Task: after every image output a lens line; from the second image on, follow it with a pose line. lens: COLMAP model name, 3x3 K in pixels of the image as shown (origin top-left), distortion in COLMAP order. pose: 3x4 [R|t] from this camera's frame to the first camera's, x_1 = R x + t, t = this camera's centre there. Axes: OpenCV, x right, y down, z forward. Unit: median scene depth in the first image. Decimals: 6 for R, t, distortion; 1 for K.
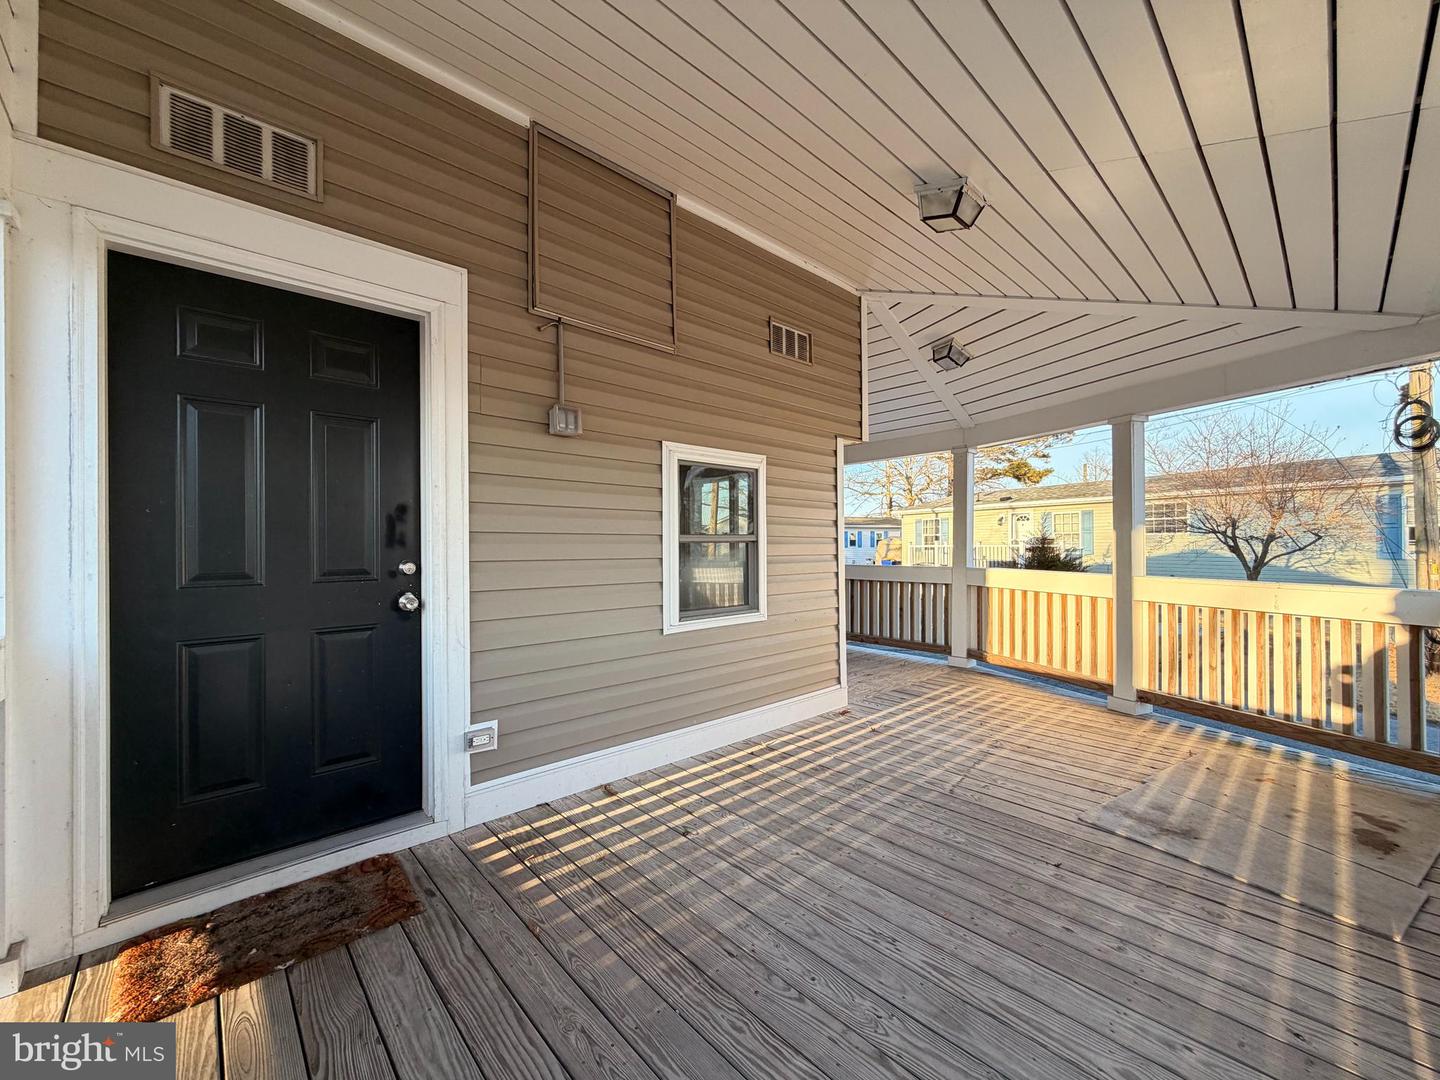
lens RADIAL K [[571.7, 0, 715.7], [0, 571.7, 541.3], [0, 0, 1]] dist [-0.001010, 0.000200]
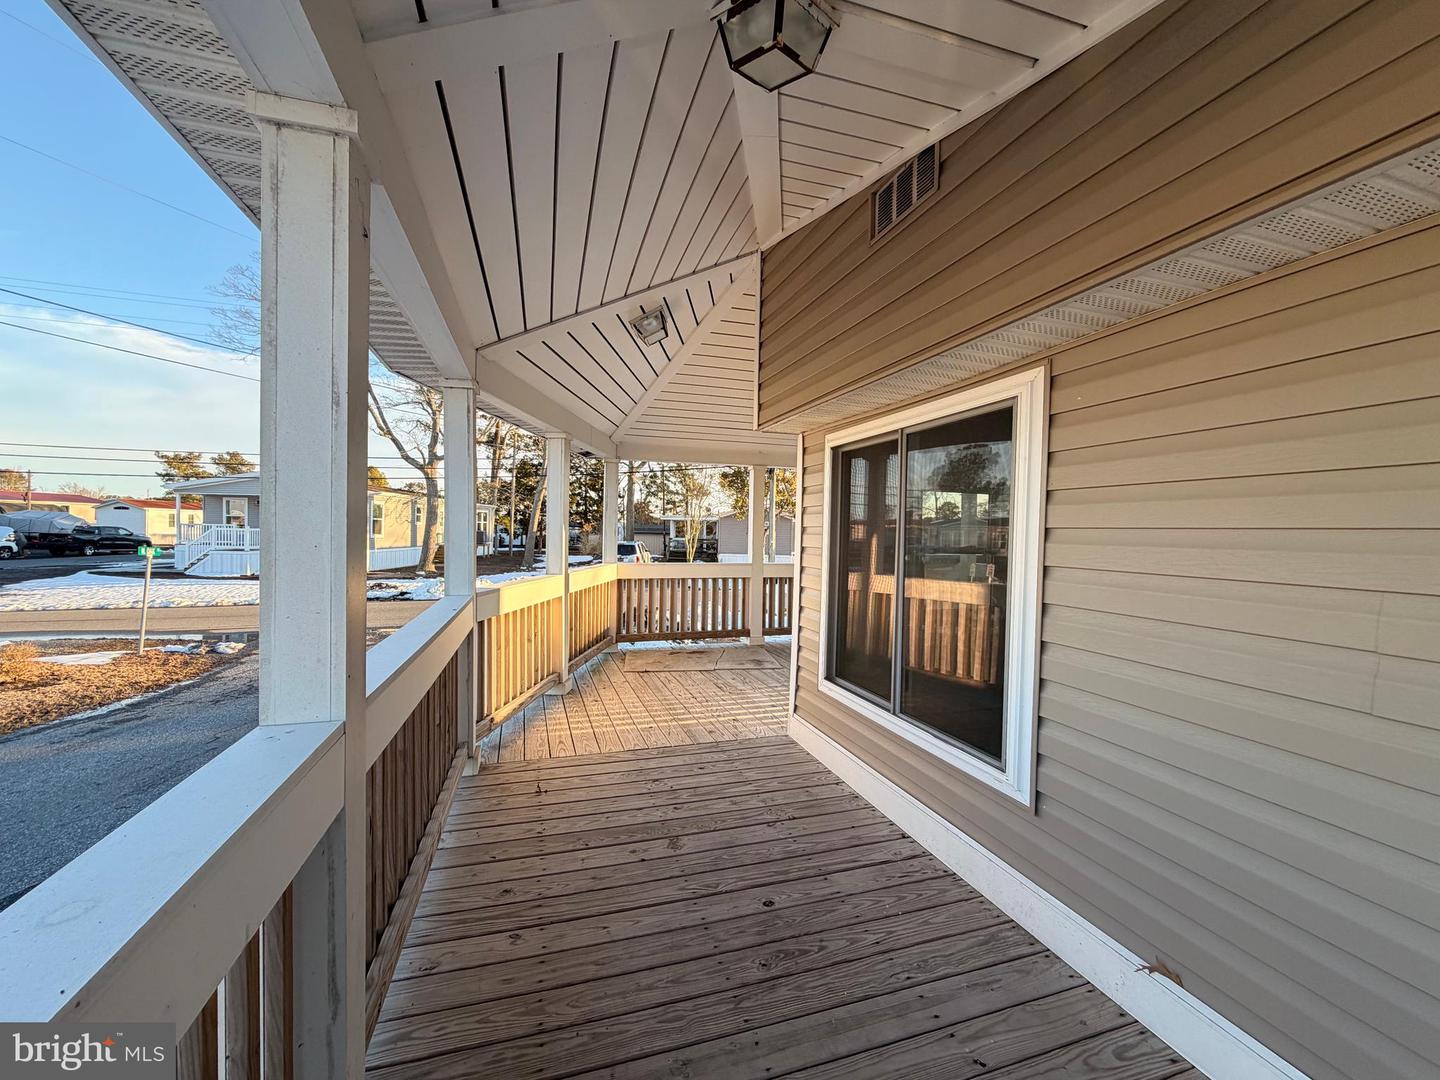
lens RADIAL K [[571.7, 0, 716.4], [0, 571.7, 547.4], [0, 0, 1]] dist [-0.001010, 0.000200]
pose [[-0.908519, -0.026244, 0.417019, -0.048525], [-0.017962, 0.999556, 0.023773, -0.032313], [-0.417457, 0.014107, -0.908587, 2.532998]]
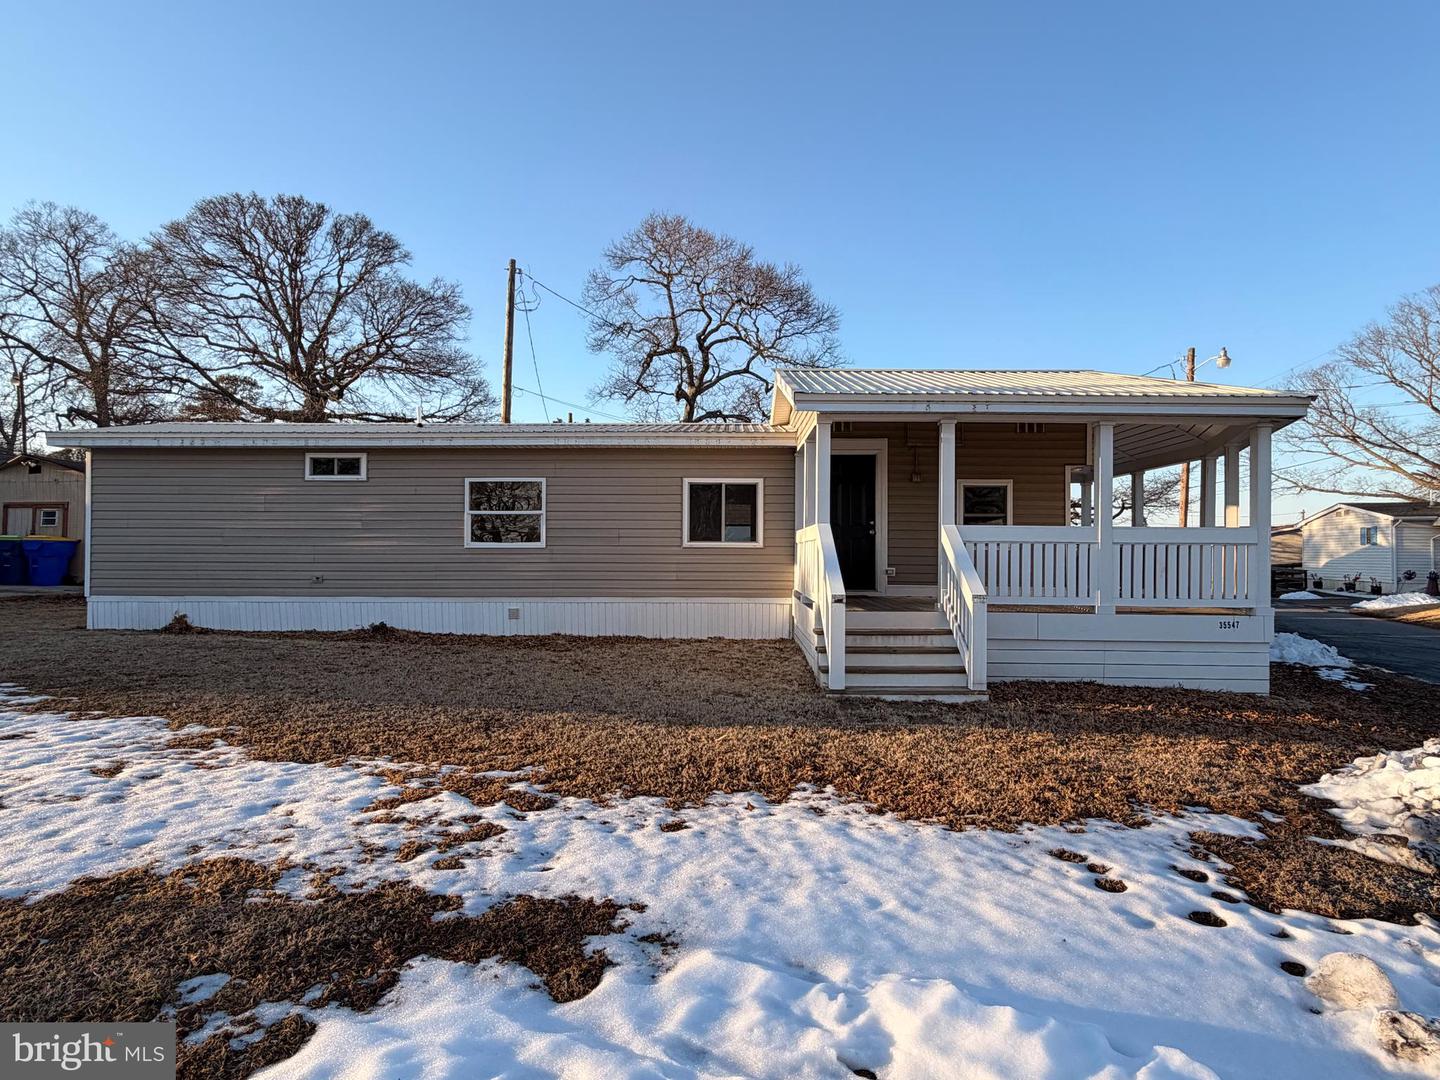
lens RADIAL K [[782.1, 0, 721.5], [0, 782.1, 544.3], [0, 0, 1]] dist [-0.004249, 0.003421]
pose [[0.727510, 0.000984, -0.686097, 1.652670], [-0.007521, 0.999950, -0.006541, 0.166963], [0.686056, 0.009918, 0.727481, -2.487004]]
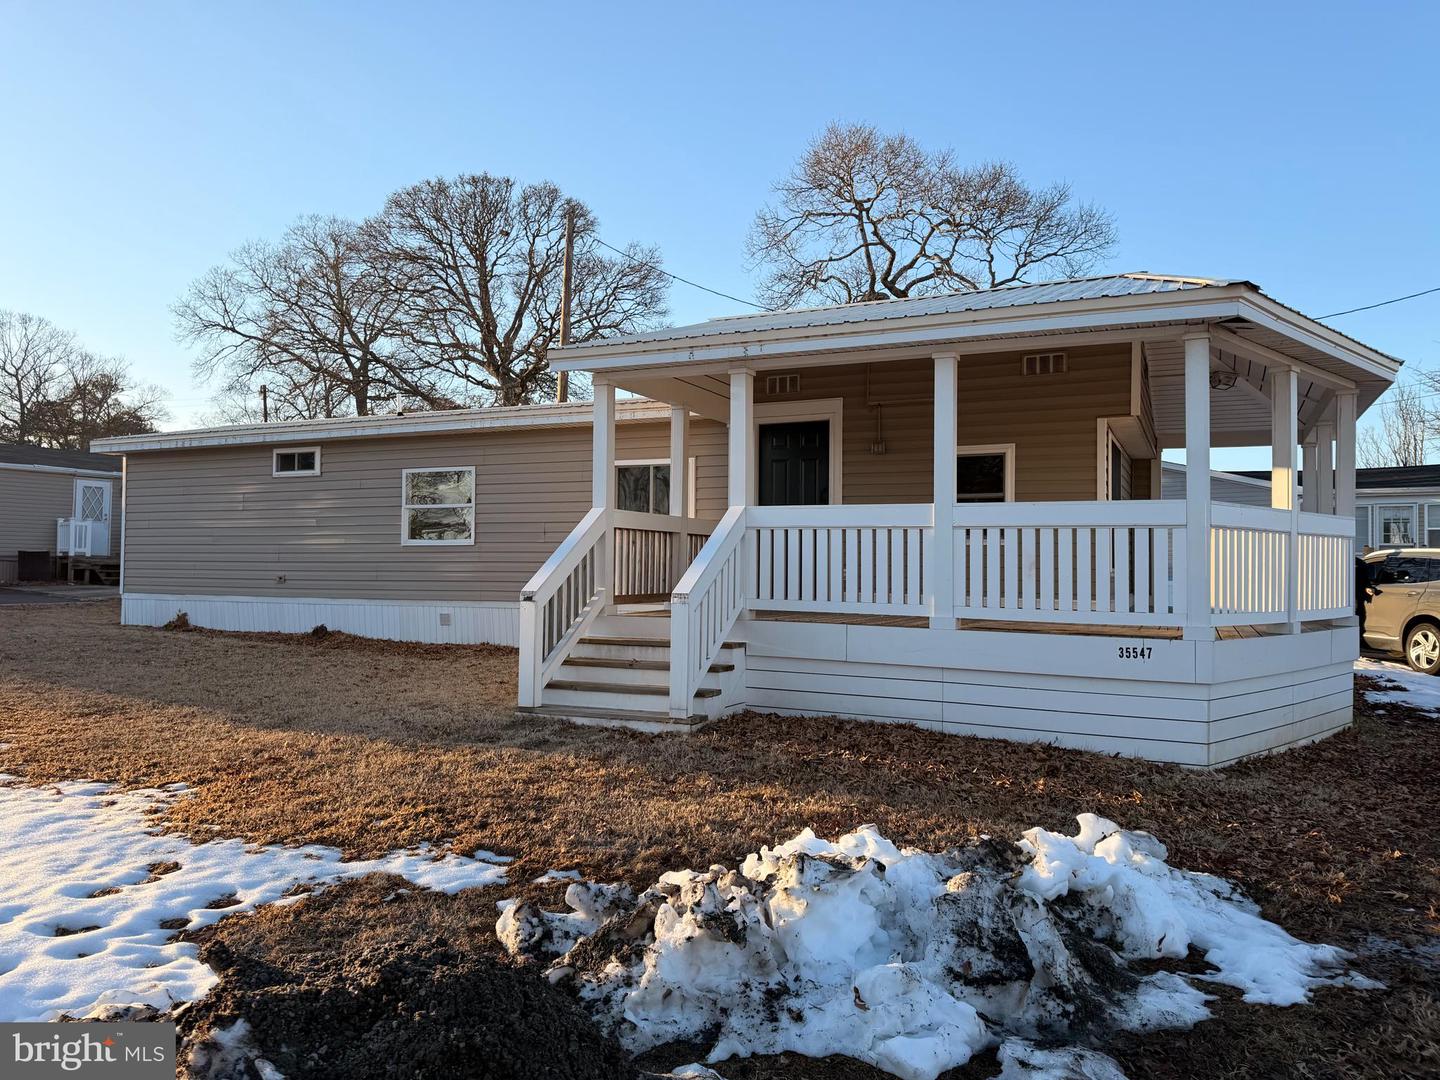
lens RADIAL K [[1009.4, 0, 726.7], [0, 1009.4, 539.0], [0, 0, 1]] dist [0.053348, -0.057726]
pose [[0.383772, -0.016697, -0.923277, 2.833410], [-0.009380, 0.999714, -0.021978, 0.224060], [0.923380, 0.017095, 0.383506, -0.989761]]
